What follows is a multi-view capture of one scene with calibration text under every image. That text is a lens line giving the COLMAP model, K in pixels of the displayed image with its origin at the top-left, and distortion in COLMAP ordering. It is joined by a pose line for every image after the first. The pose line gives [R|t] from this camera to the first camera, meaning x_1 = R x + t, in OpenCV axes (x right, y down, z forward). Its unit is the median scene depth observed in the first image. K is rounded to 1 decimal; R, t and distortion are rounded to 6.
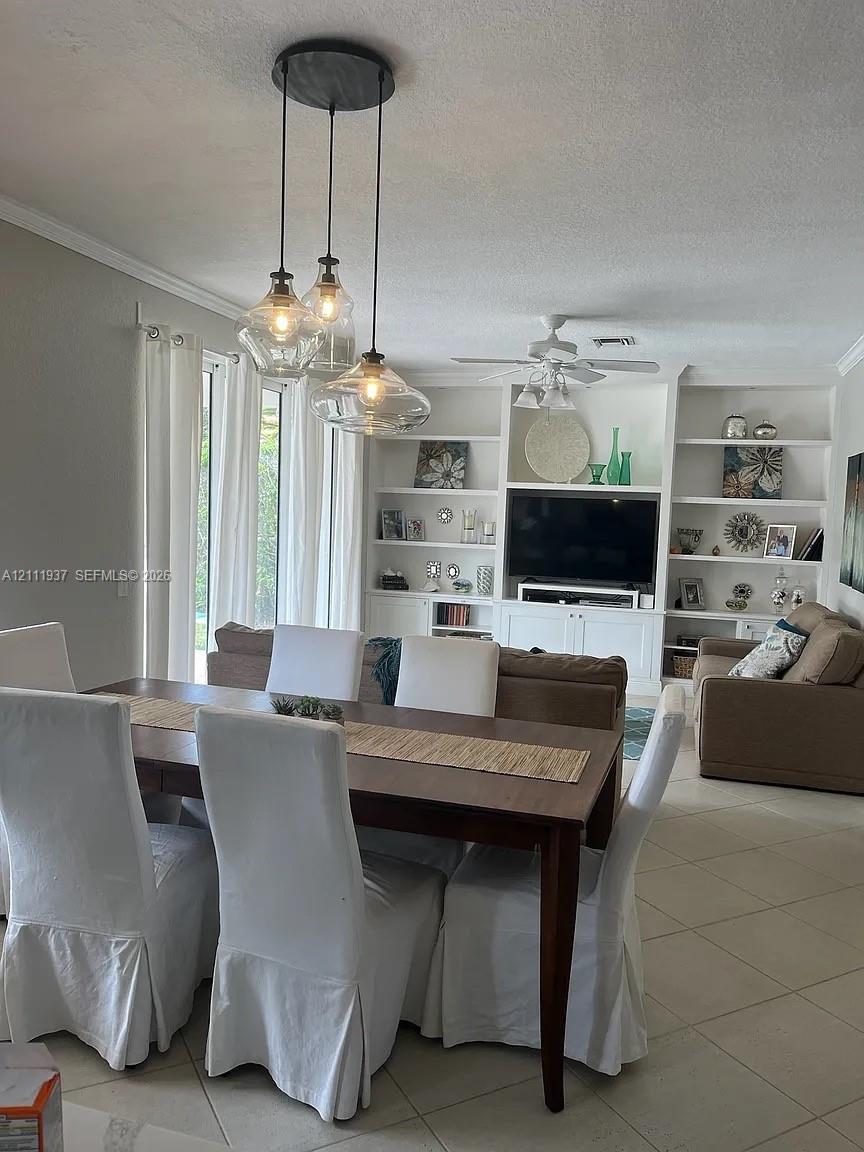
lens RADIAL K [[879.9, 0, 426.7], [0, 879.9, 578.7], [0, 0, 1]] dist [0.098360, -0.142153]
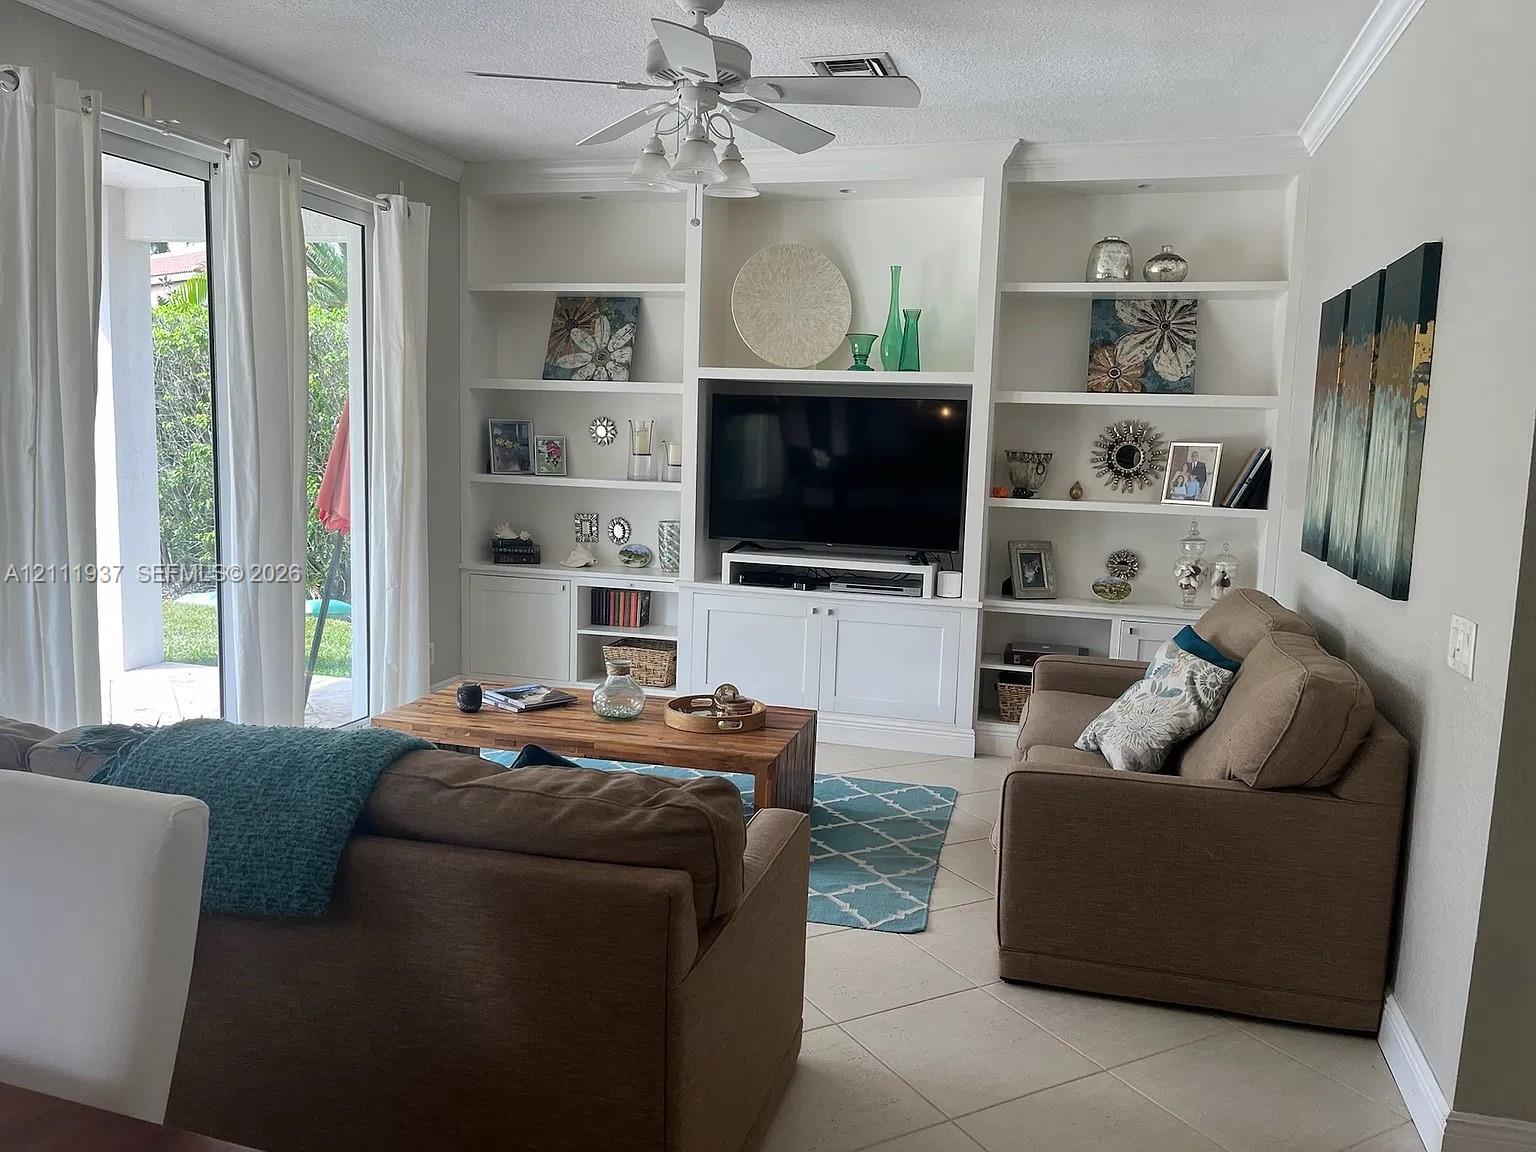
lens RADIAL K [[1173.2, 0, 760.9], [0, 1173.2, 569.6], [0, 0, 1]] dist [0.098360, -0.142153]
pose [[0.999899, -0.007029, 0.012383, 0.123945], [0.006606, 0.999406, 0.033828, -0.008974], [-0.012613, -0.033743, 0.999351, 0.276637]]
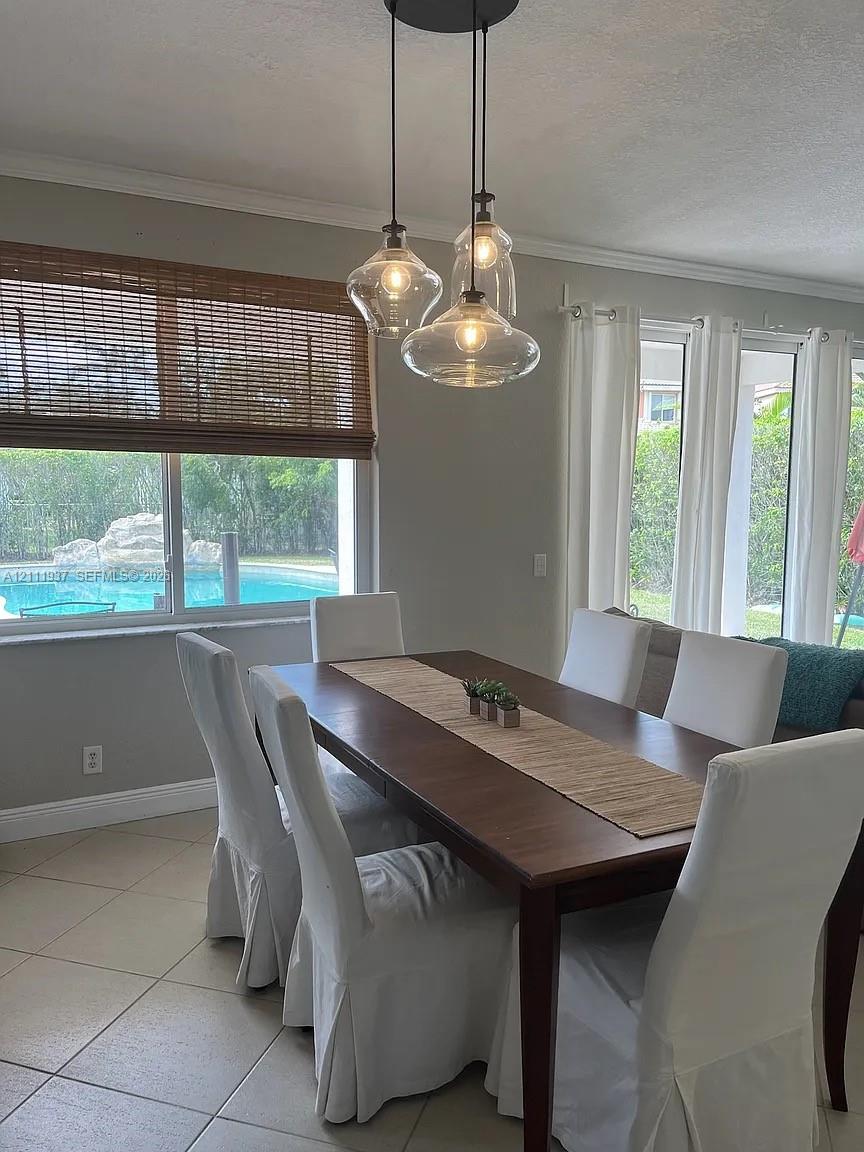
lens RADIAL K [[879.9, 0, 426.7], [0, 879.9, 578.7], [0, 0, 1]] dist [0.098360, -0.142153]
pose [[0.704787, 0.044370, -0.708030, 0.184133], [-0.040301, 0.998935, 0.022484, 0.003274], [0.708274, 0.012688, 0.705824, 0.119394]]
